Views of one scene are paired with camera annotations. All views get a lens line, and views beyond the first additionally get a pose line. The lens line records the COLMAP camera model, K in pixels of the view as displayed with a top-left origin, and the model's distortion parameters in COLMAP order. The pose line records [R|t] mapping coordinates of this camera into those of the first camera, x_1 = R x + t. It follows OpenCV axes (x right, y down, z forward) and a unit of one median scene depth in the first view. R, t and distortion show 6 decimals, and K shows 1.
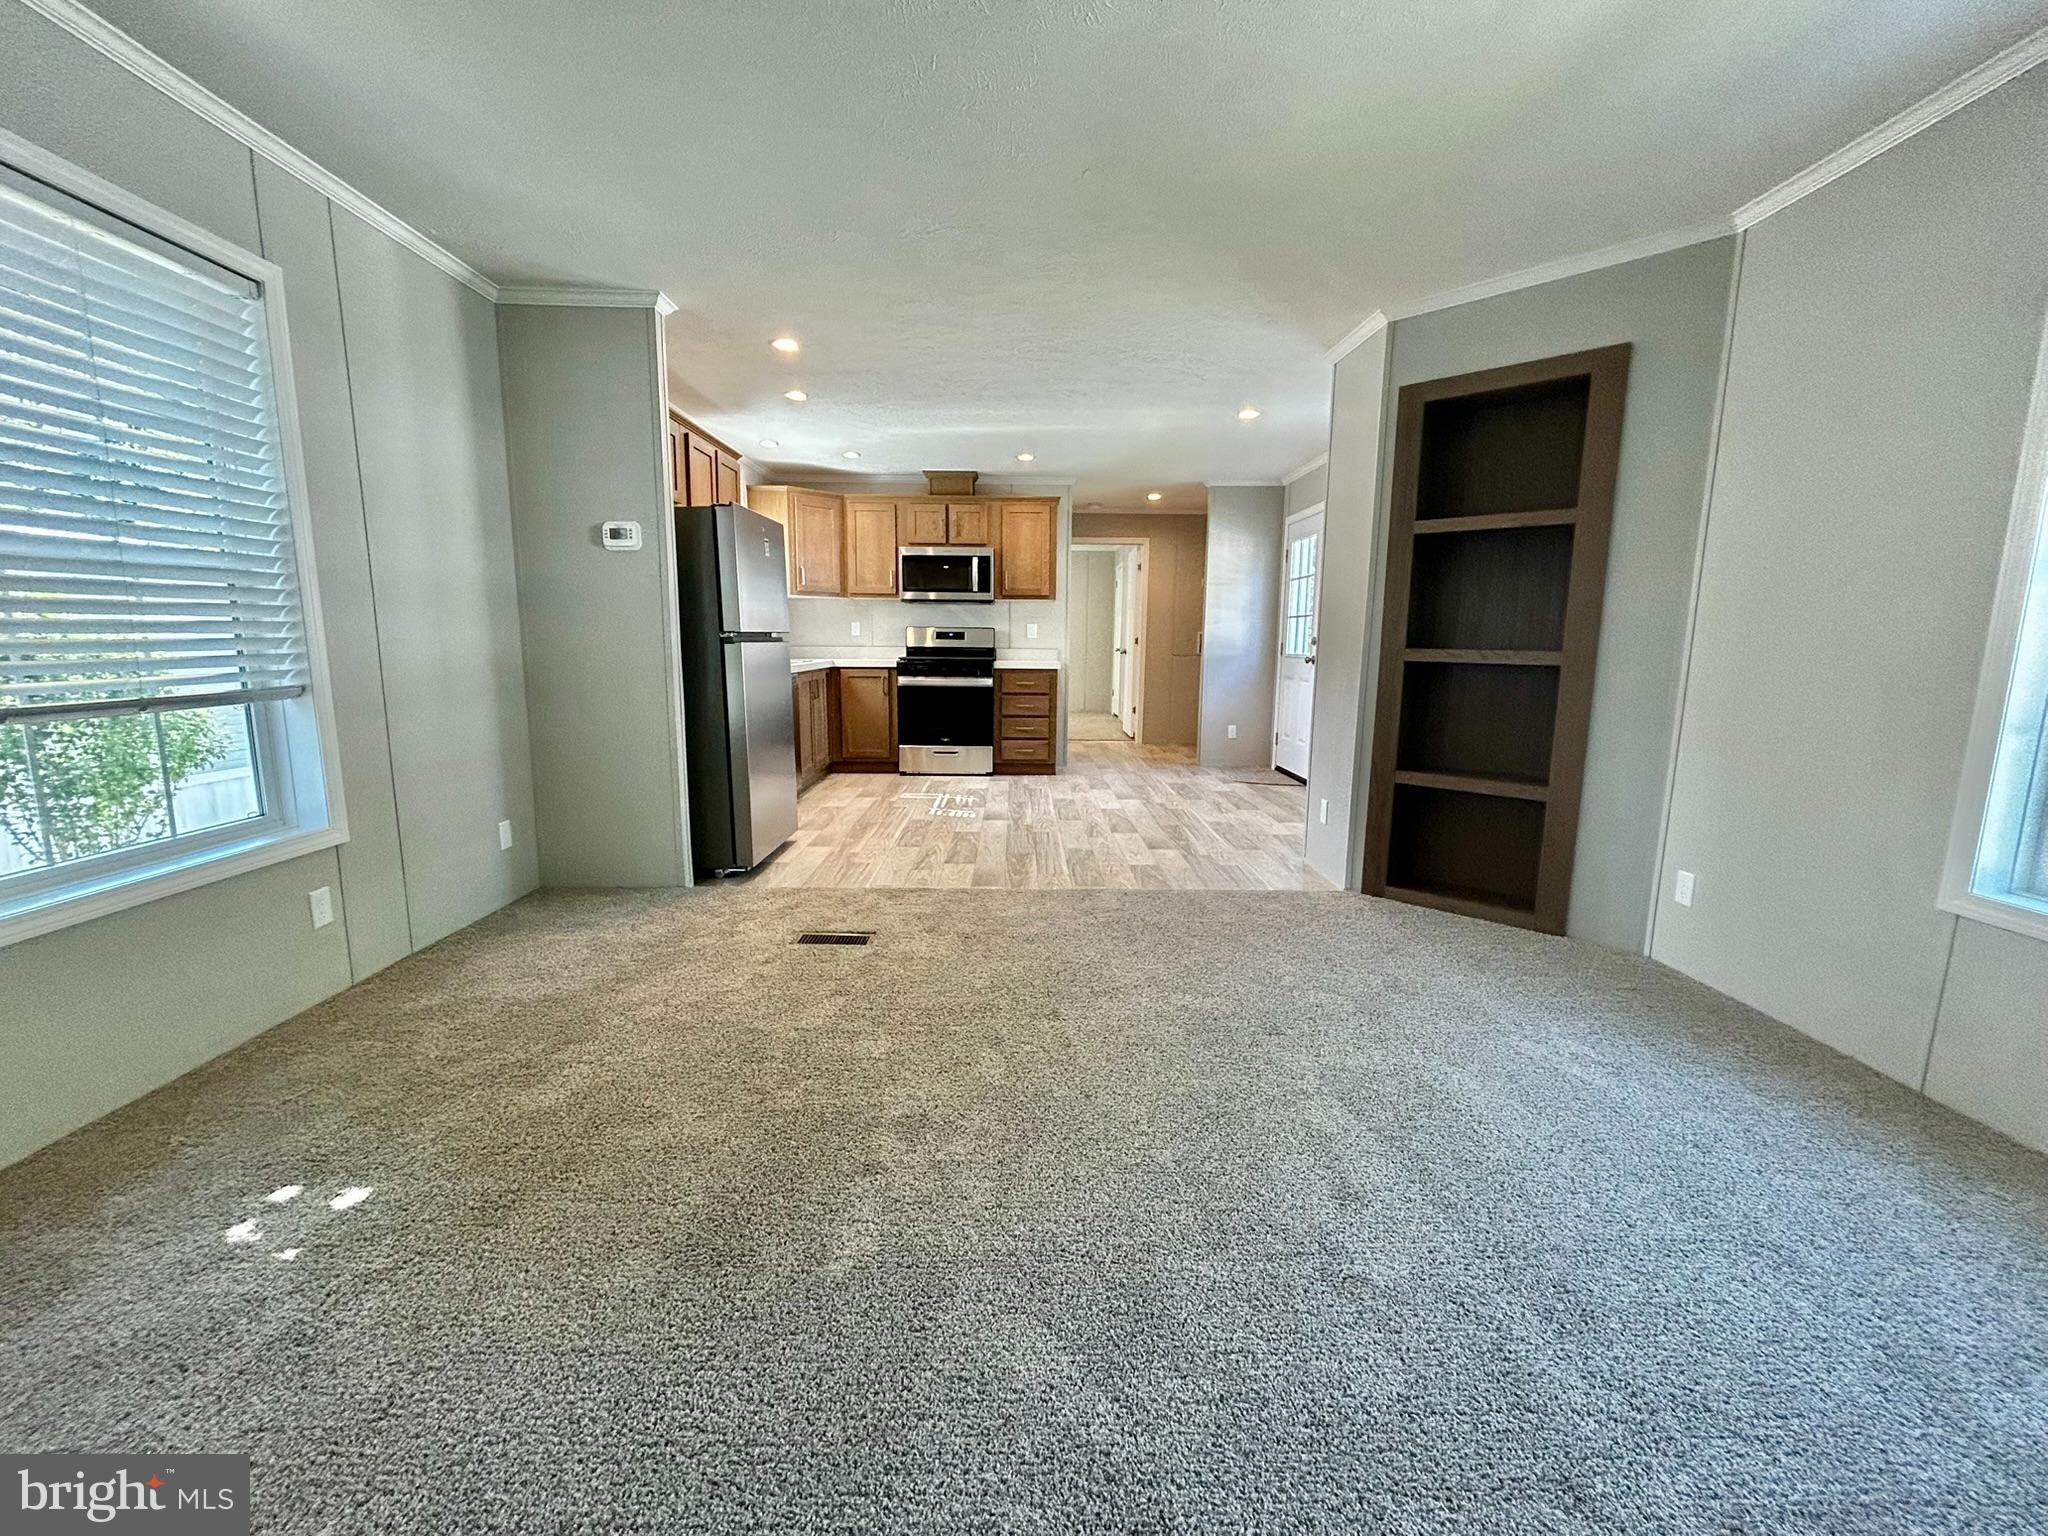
lens RADIAL K [[827.5, 0, 1022.7], [0, 827.5, 764.9], [0, 0, 1]] dist [-0.001573, 0.000591]
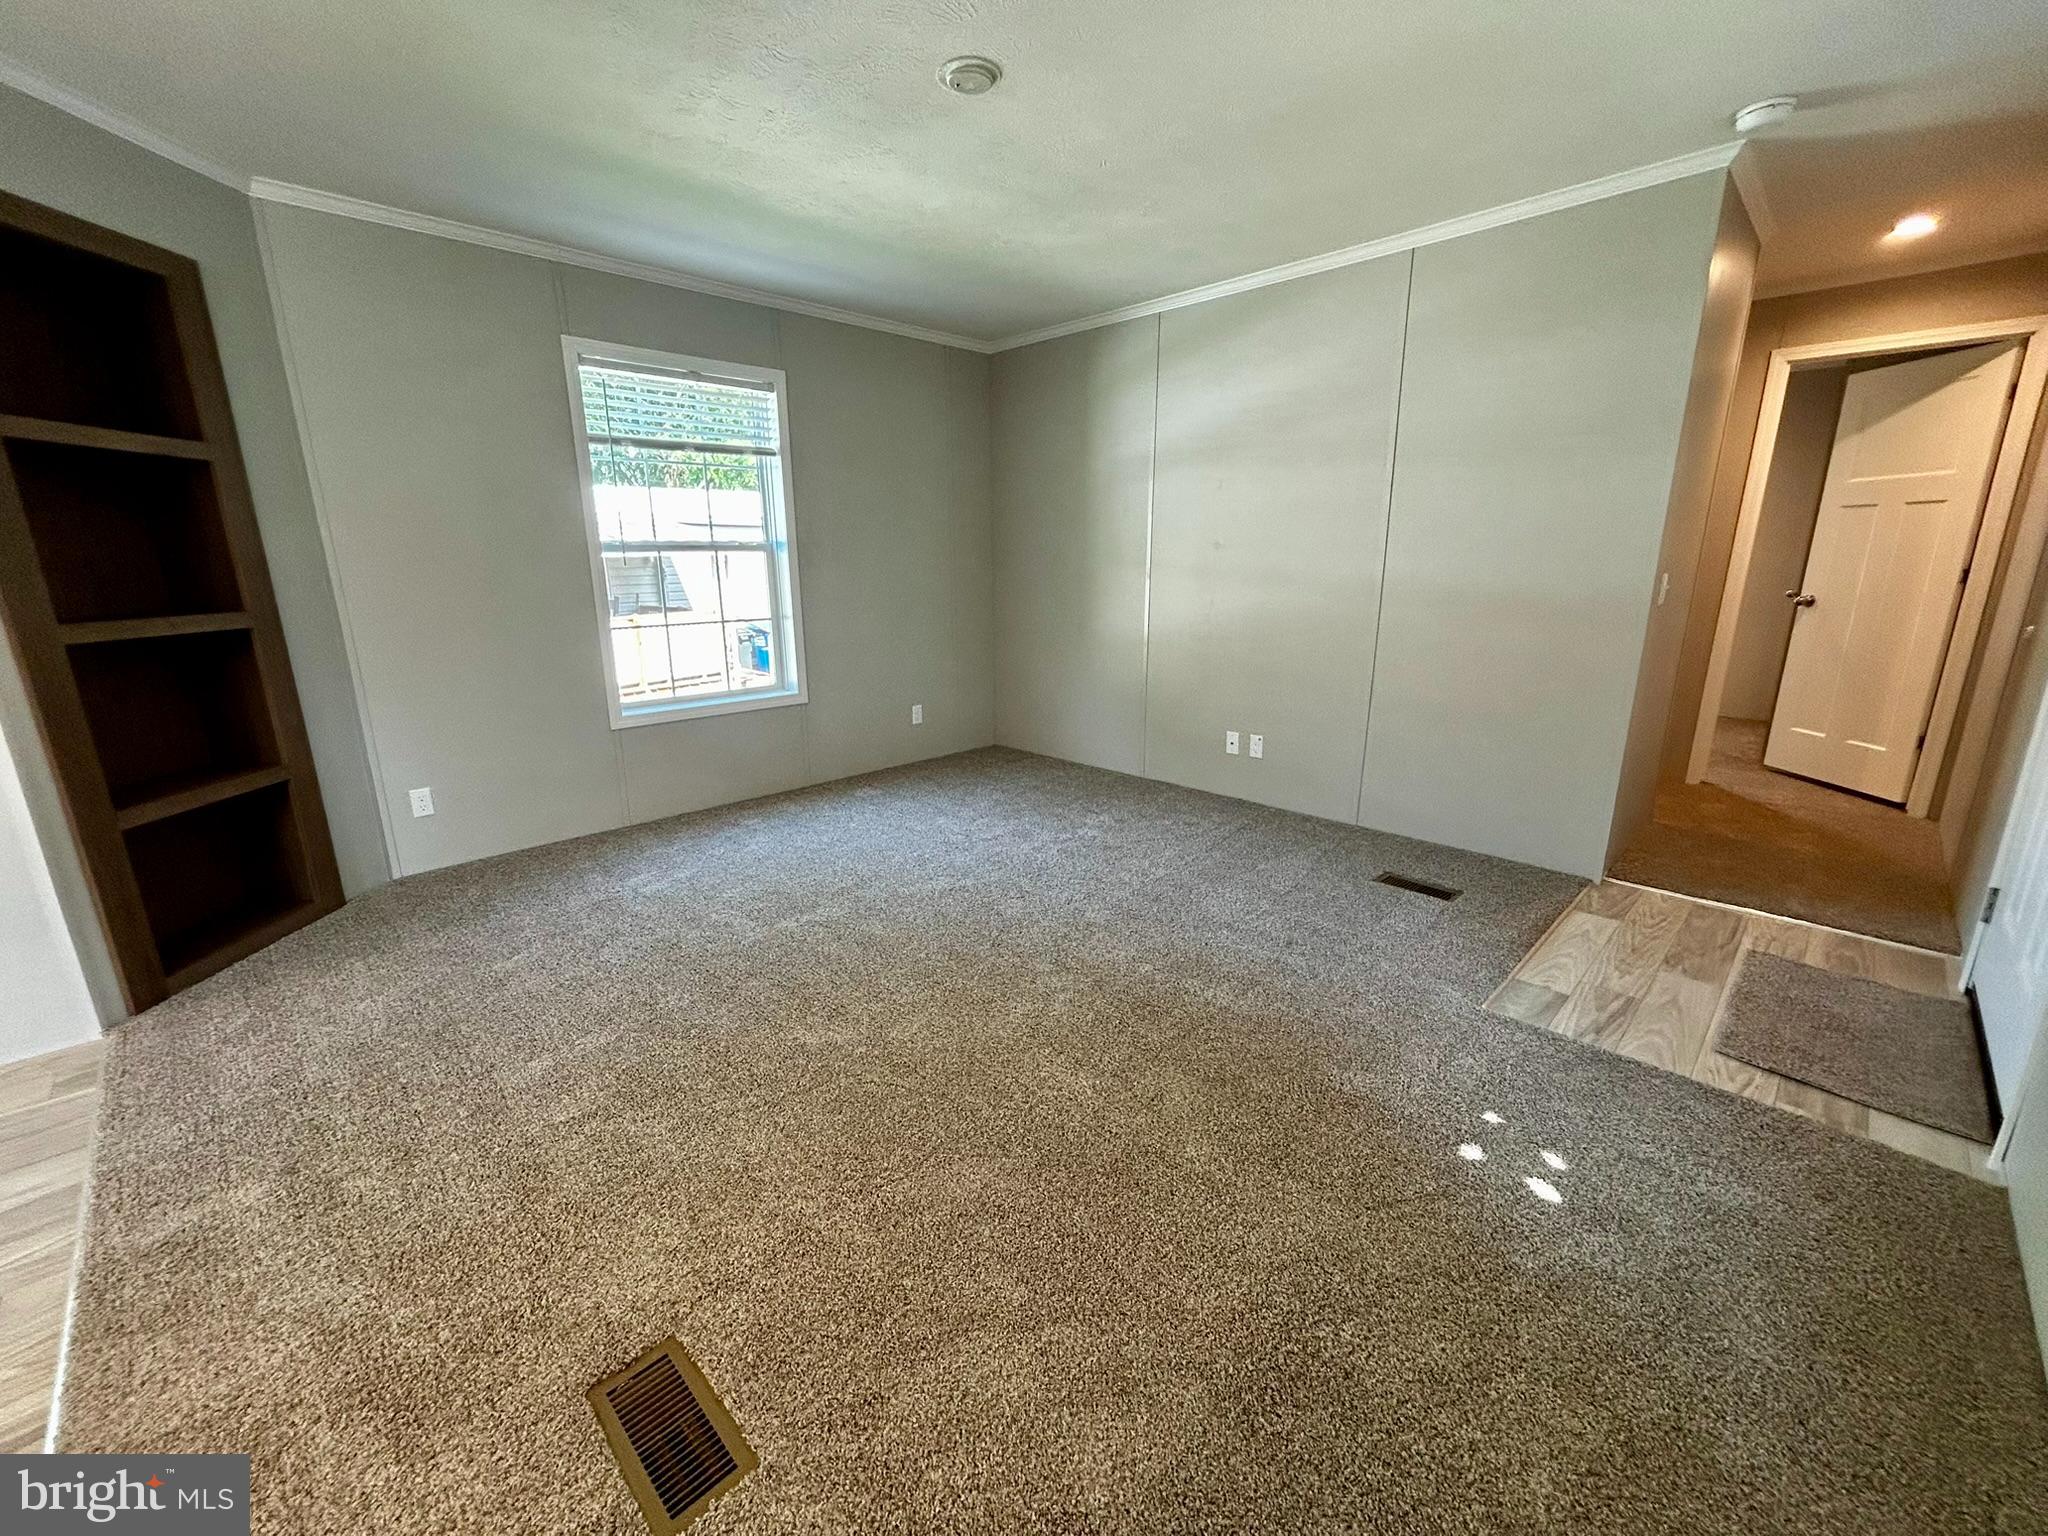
lens RADIAL K [[827.5, 0, 1022.7], [0, 827.5, 764.9], [0, 0, 1]] dist [-0.001573, 0.000591]
pose [[-0.699303, -0.182467, 0.691145, -0.404385], [0.108667, 0.928498, 0.355080, -0.150288], [-0.706518, 0.323414, -0.629473, 0.738314]]
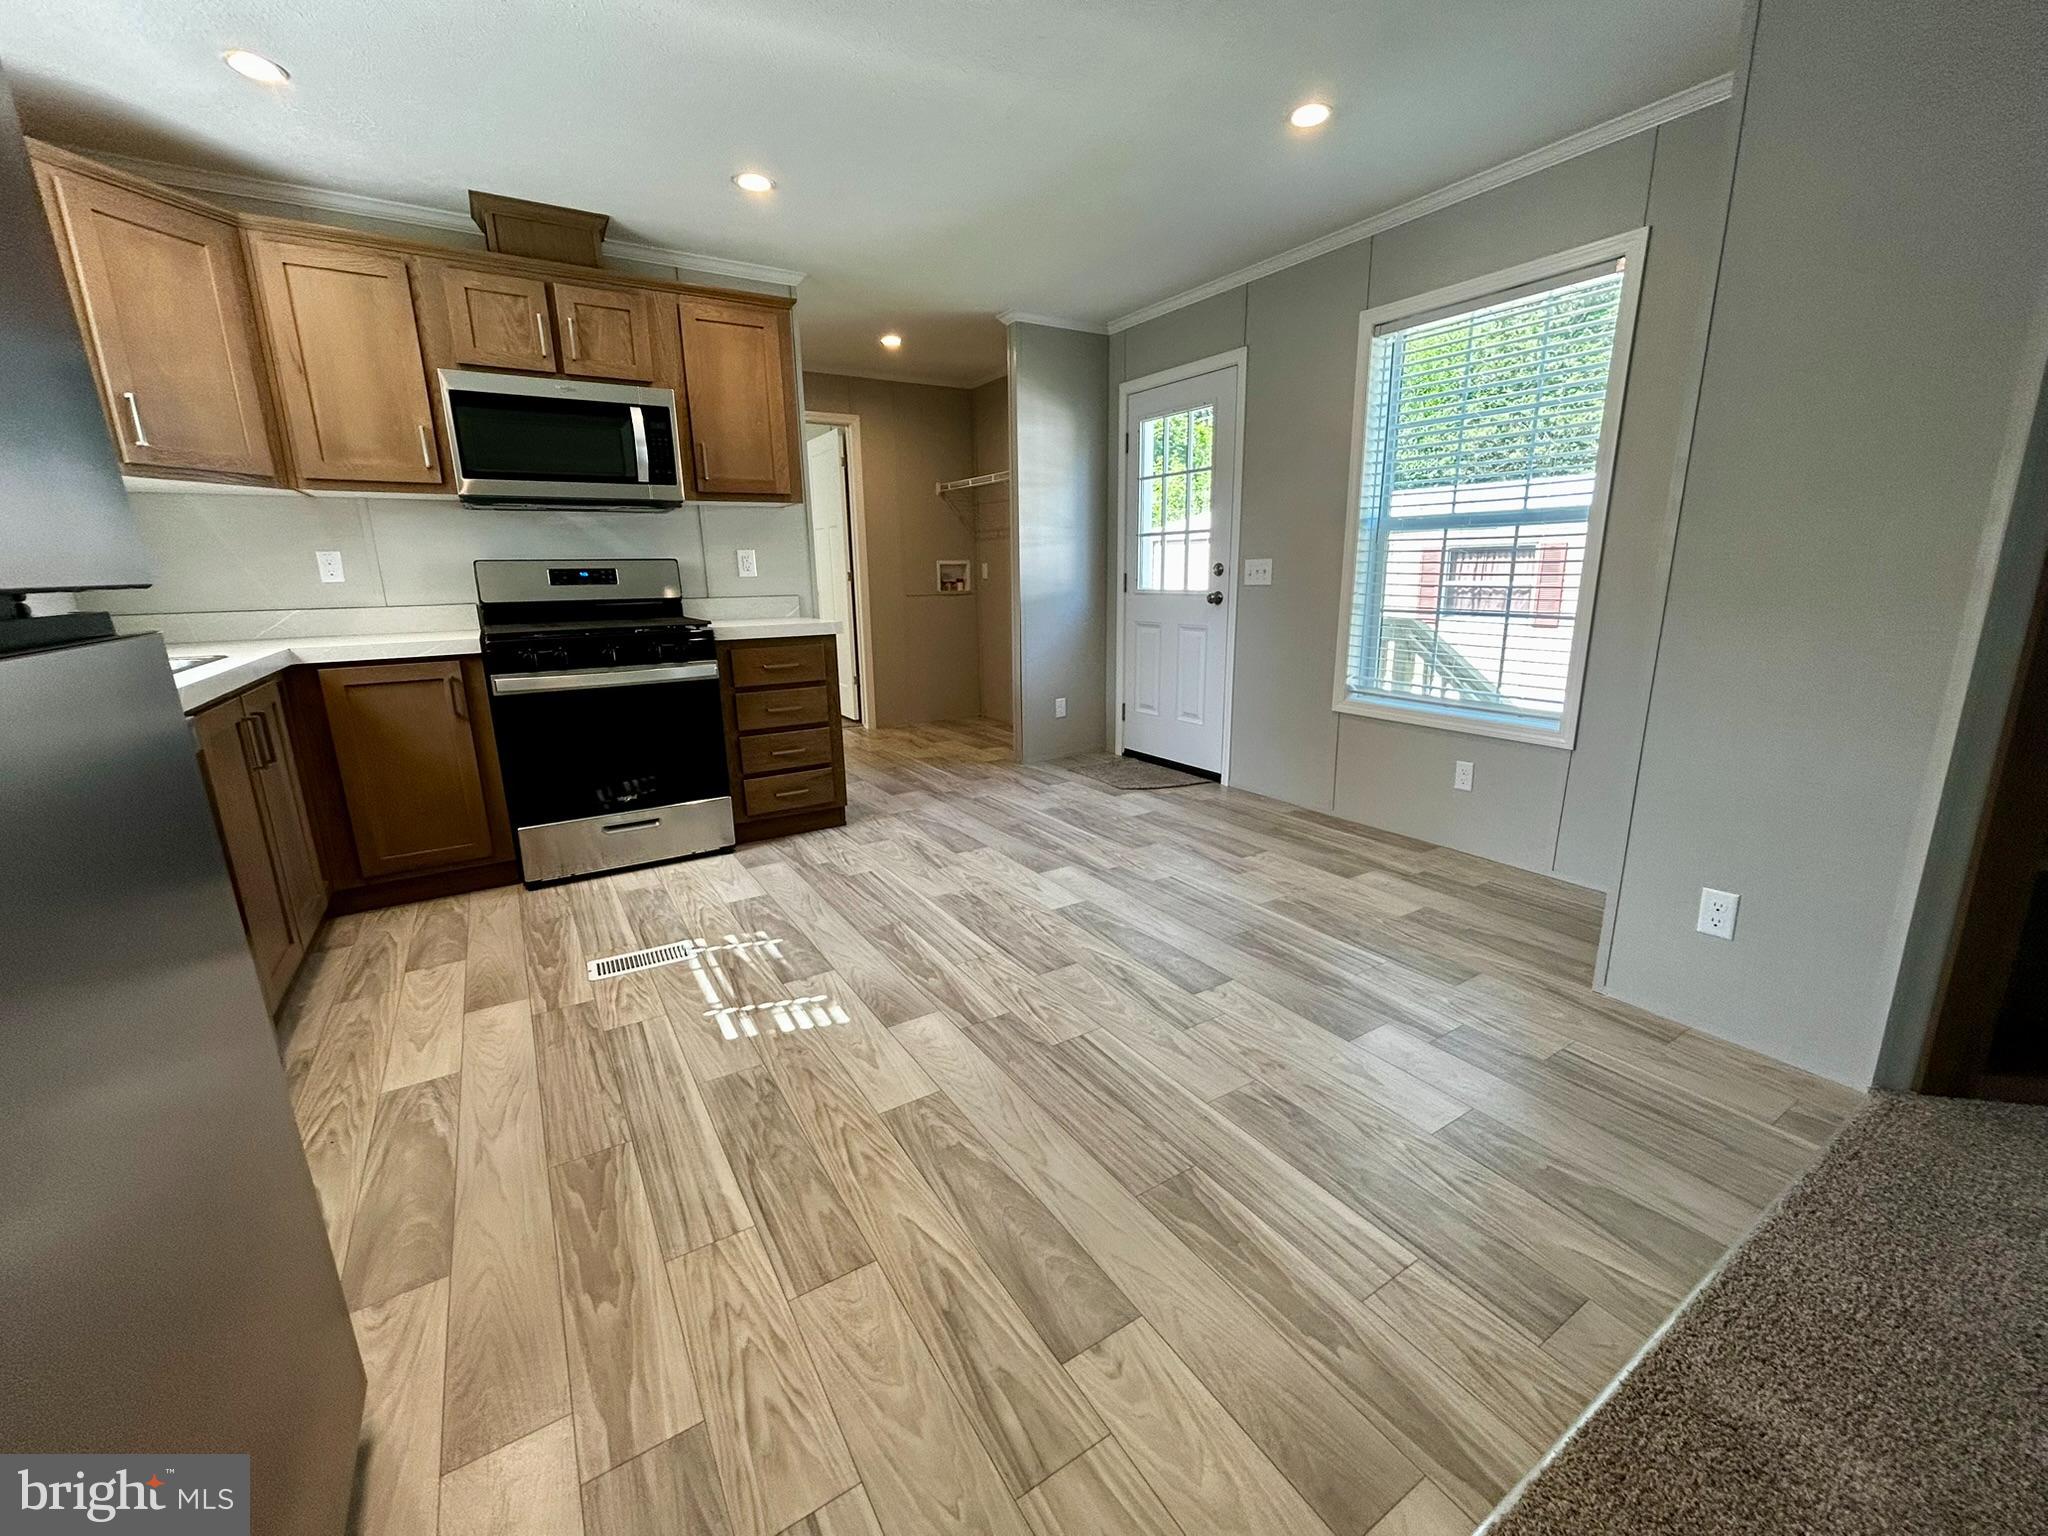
lens RADIAL K [[827.5, 0, 1022.7], [0, 827.5, 764.9], [0, 0, 1]] dist [-0.001573, 0.000591]
pose [[0.848687, -0.144223, 0.508852, -0.220083], [0.102484, 0.988711, 0.109302, -0.122899], [-0.518871, -0.040614, 0.853887, 0.746836]]
